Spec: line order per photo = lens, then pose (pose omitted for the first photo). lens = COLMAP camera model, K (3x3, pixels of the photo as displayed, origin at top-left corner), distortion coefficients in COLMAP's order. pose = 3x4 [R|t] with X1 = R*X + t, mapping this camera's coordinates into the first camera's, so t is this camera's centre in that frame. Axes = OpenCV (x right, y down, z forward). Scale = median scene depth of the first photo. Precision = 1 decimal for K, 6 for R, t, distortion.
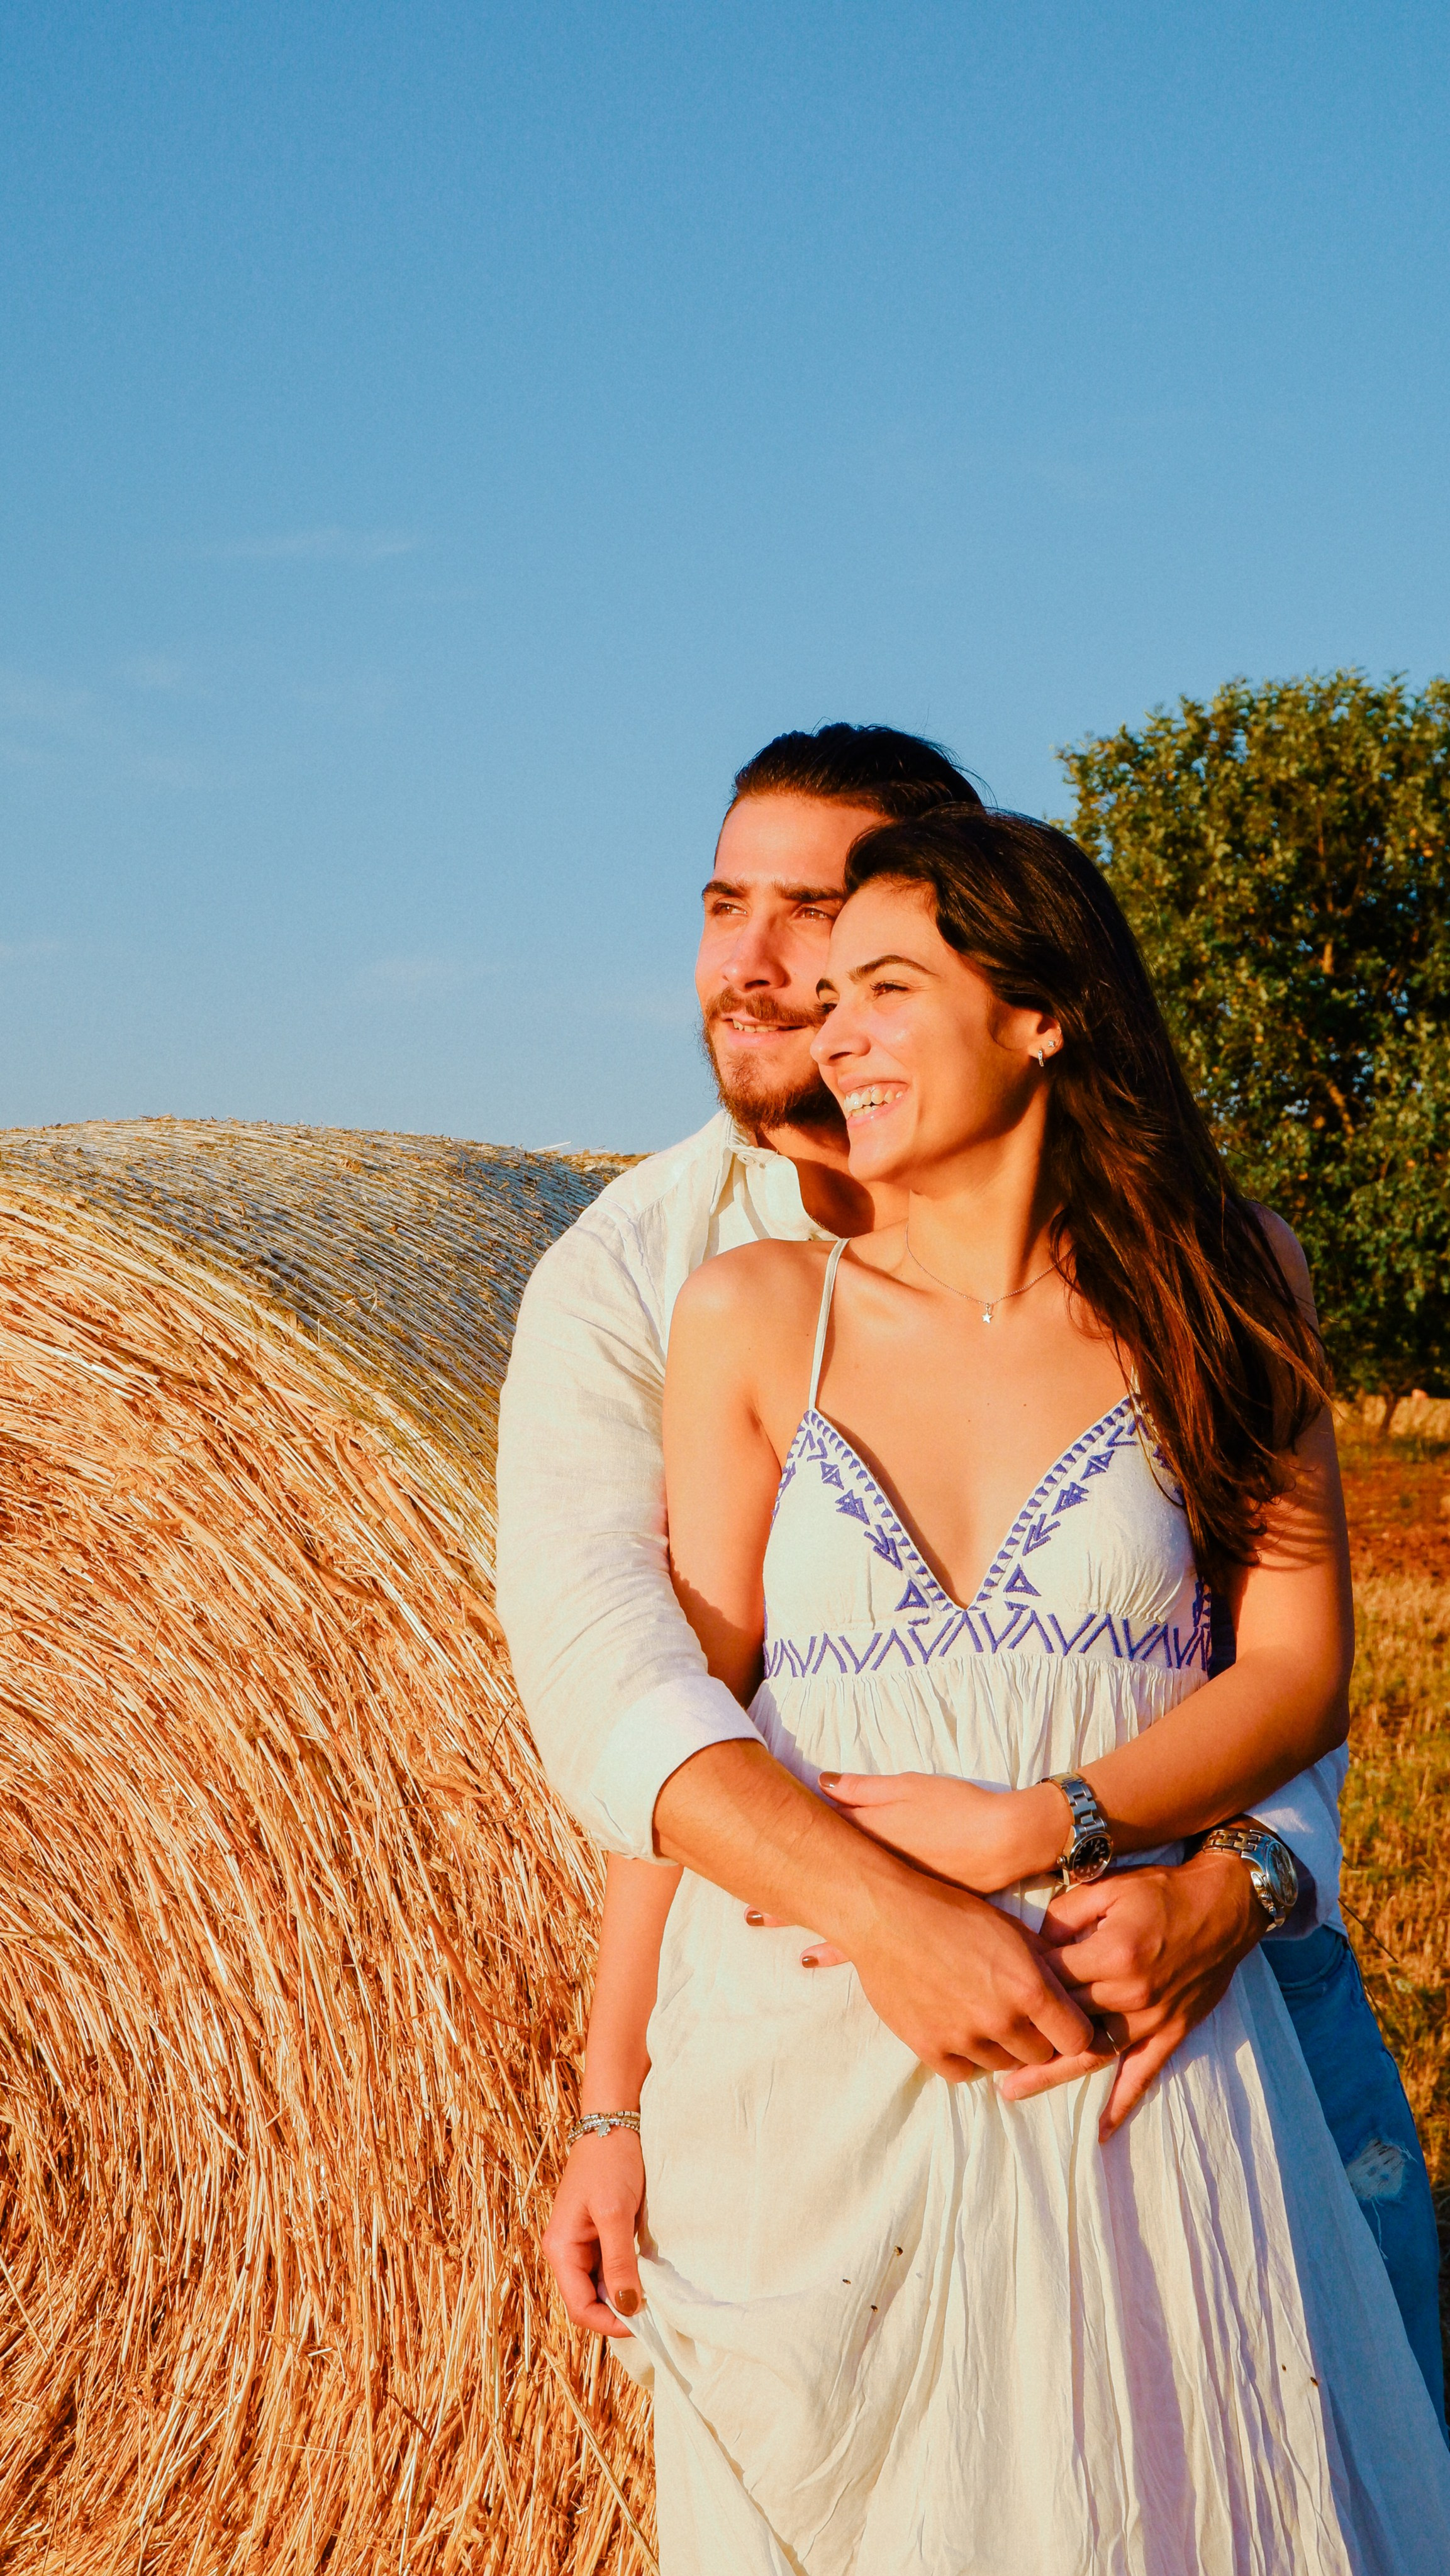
lens RADIAL K [[3596.7, 0, 668.4], [0, 3596.7, 1263.9], [0, 0, 1]] dist [-0.042506, 0.000000]
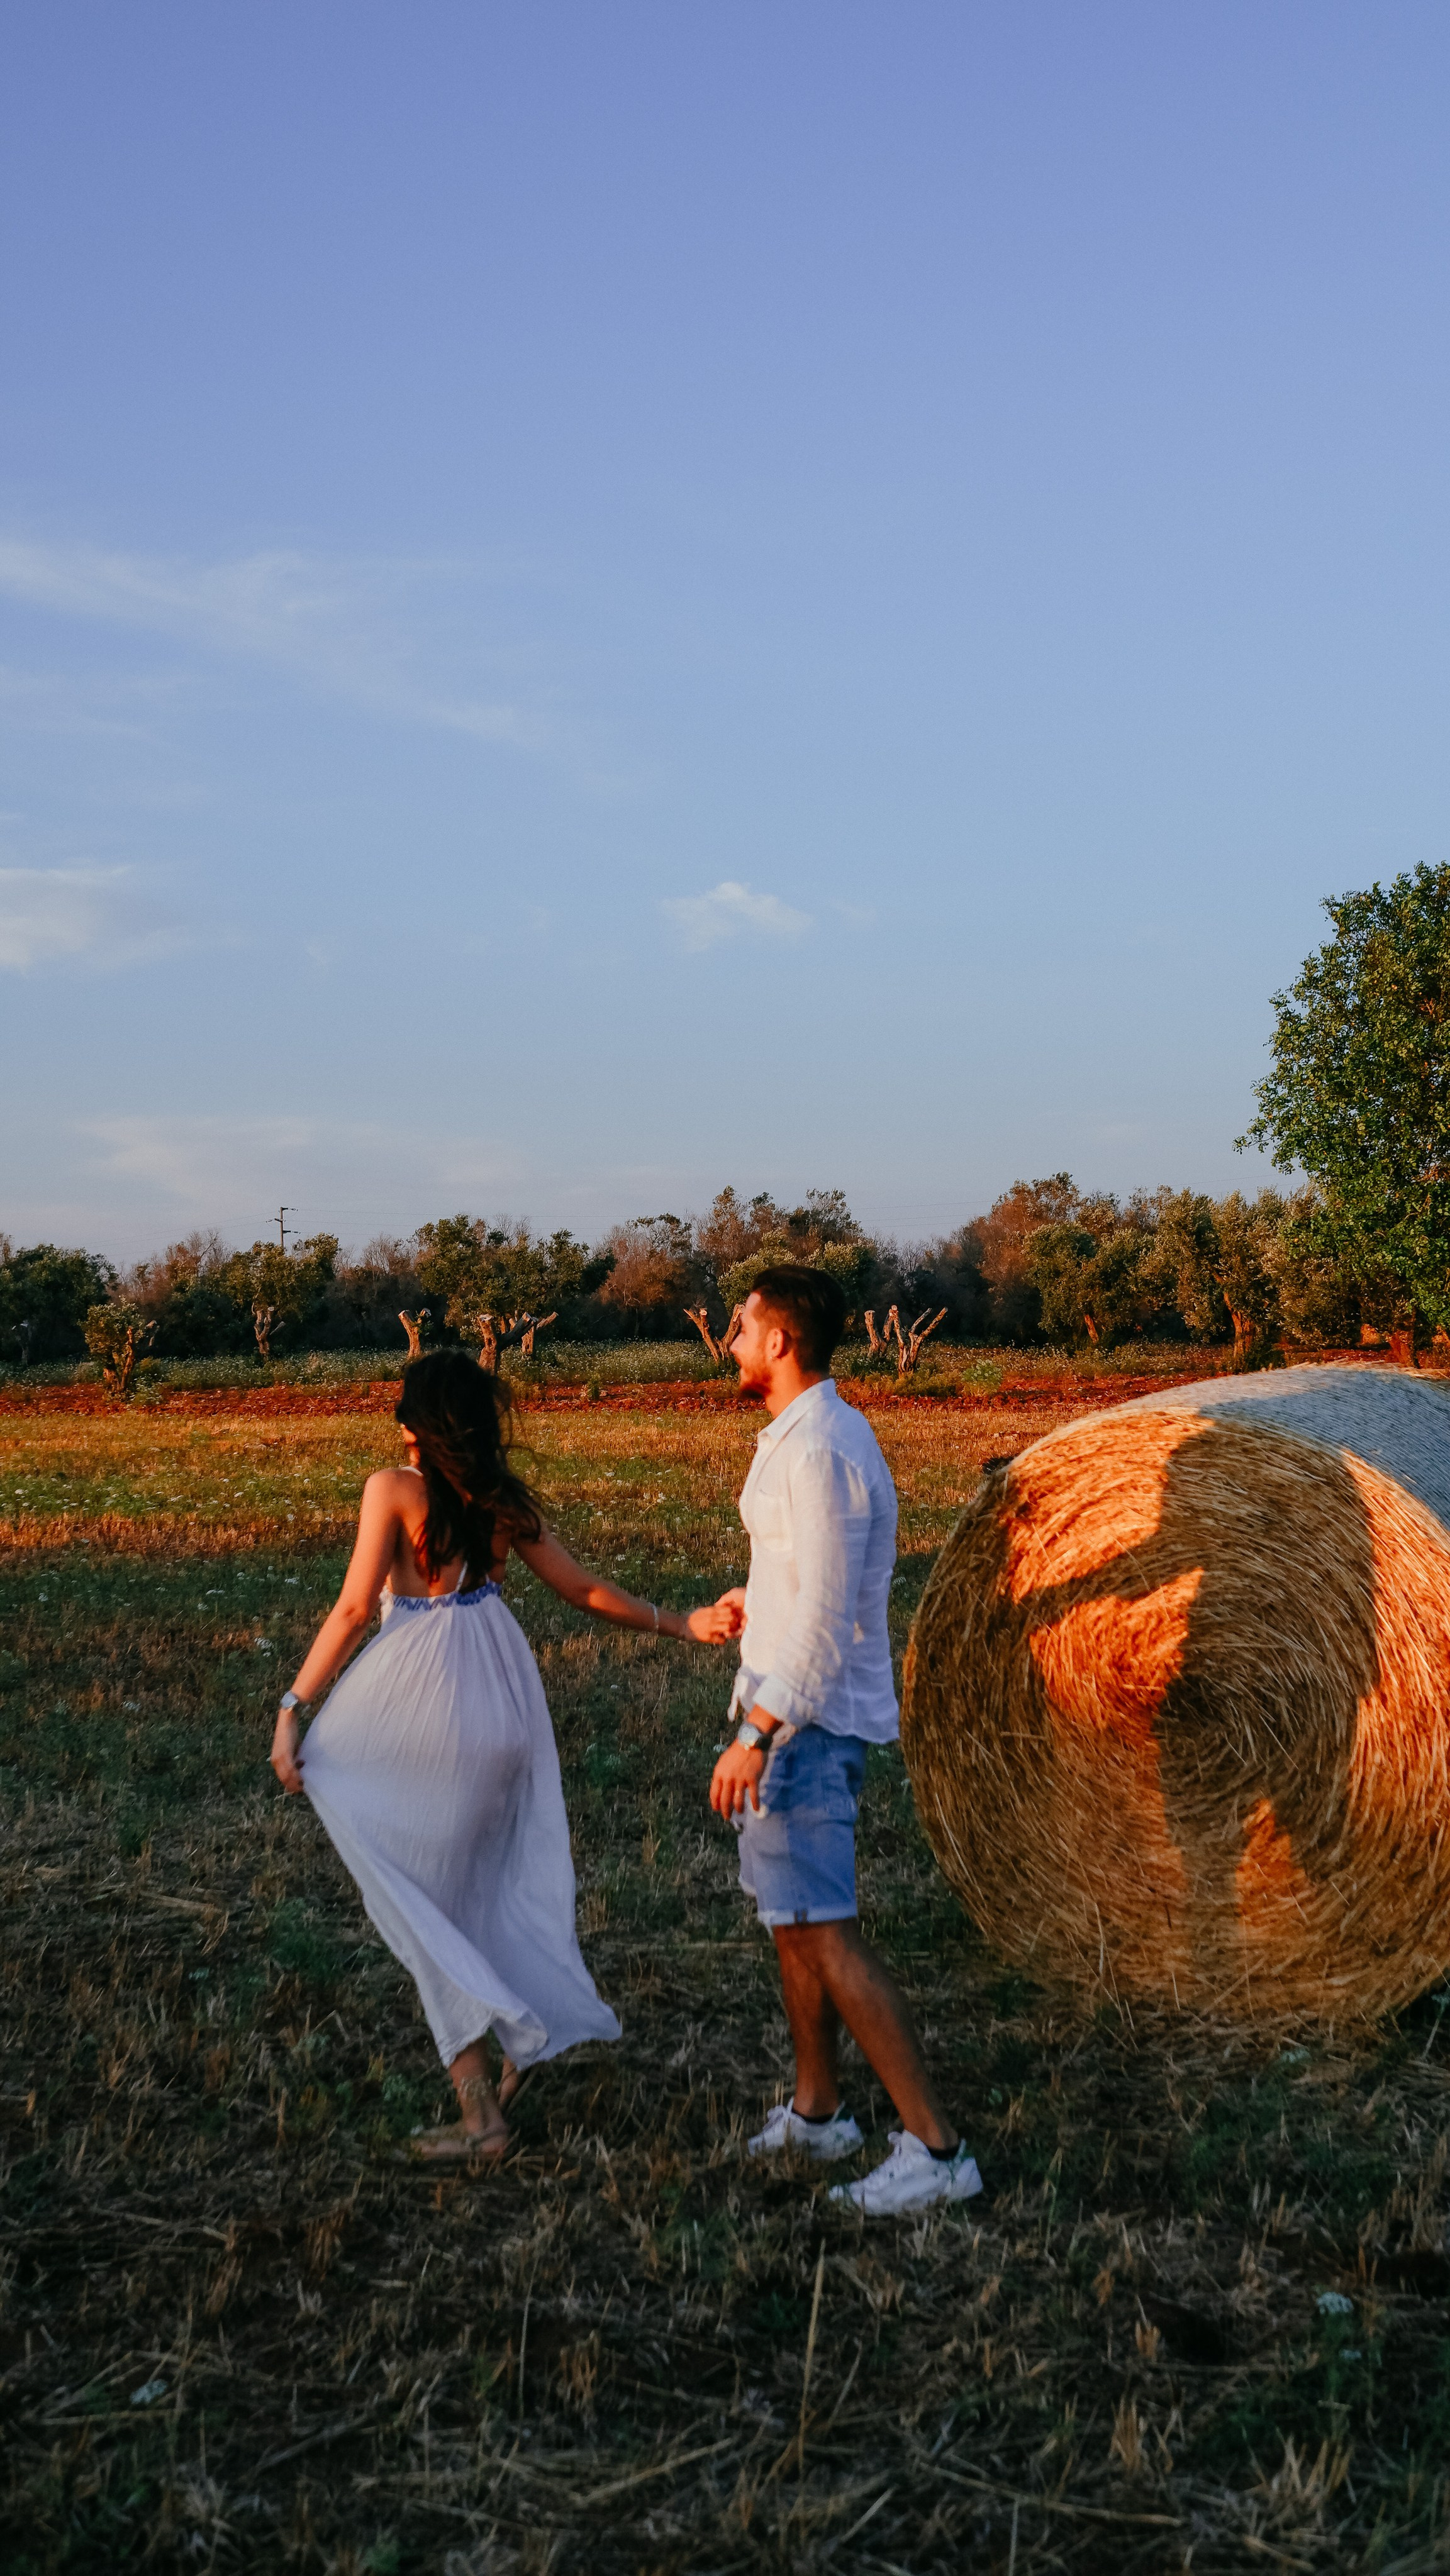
lens RADIAL K [[2696.9, 0, 660.3], [0, 2696.9, 1253.8], [0, 0, 1]] dist [-0.037772, 0.000000]
pose [[0.992833, -0.037768, -0.113388, -0.460578], [0.039003, 0.999201, 0.008689, -0.222402], [0.112969, -0.013050, 0.993513, -1.551386]]
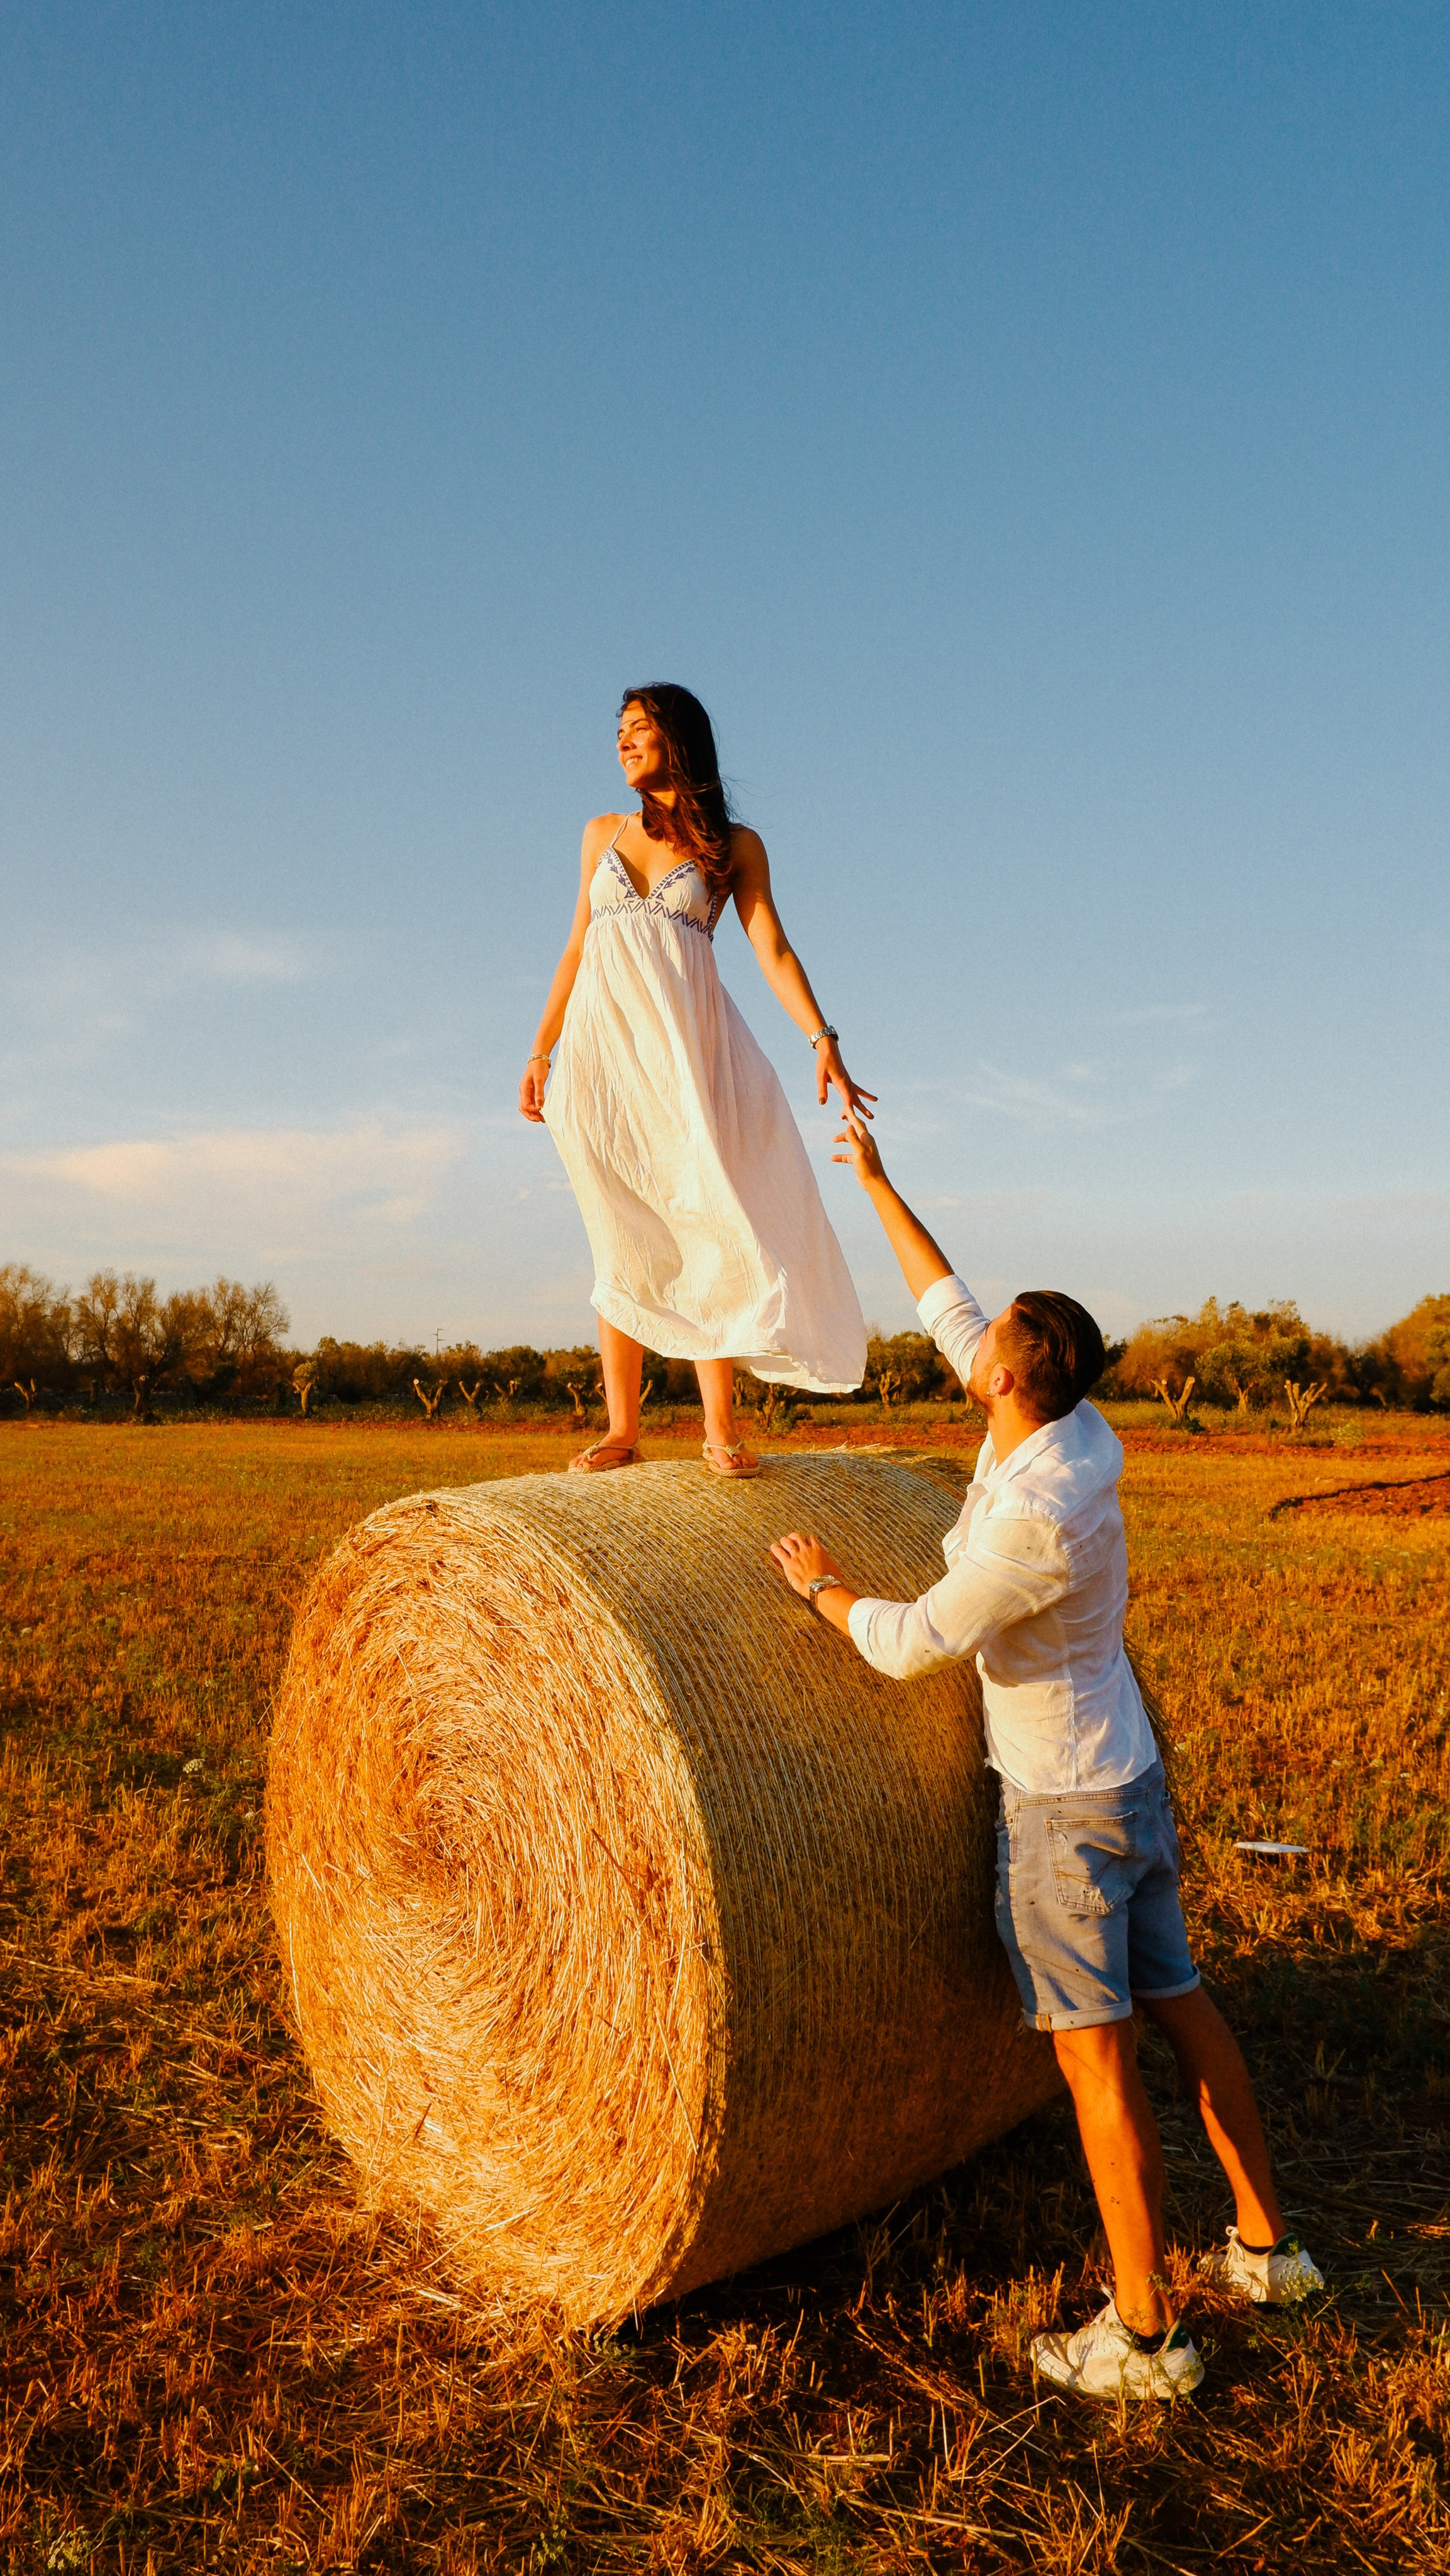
lens RADIAL K [[1707.5, 0, 708.9], [0, 1707.5, 1221.9], [0, 0, 1]] dist [-0.053898, 0.020259]
pose [[0.917870, -0.044882, -0.394335, 0.468540], [0.019356, 0.997465, -0.068475, -0.154472], [0.396409, 0.055219, 0.916412, -0.093658]]
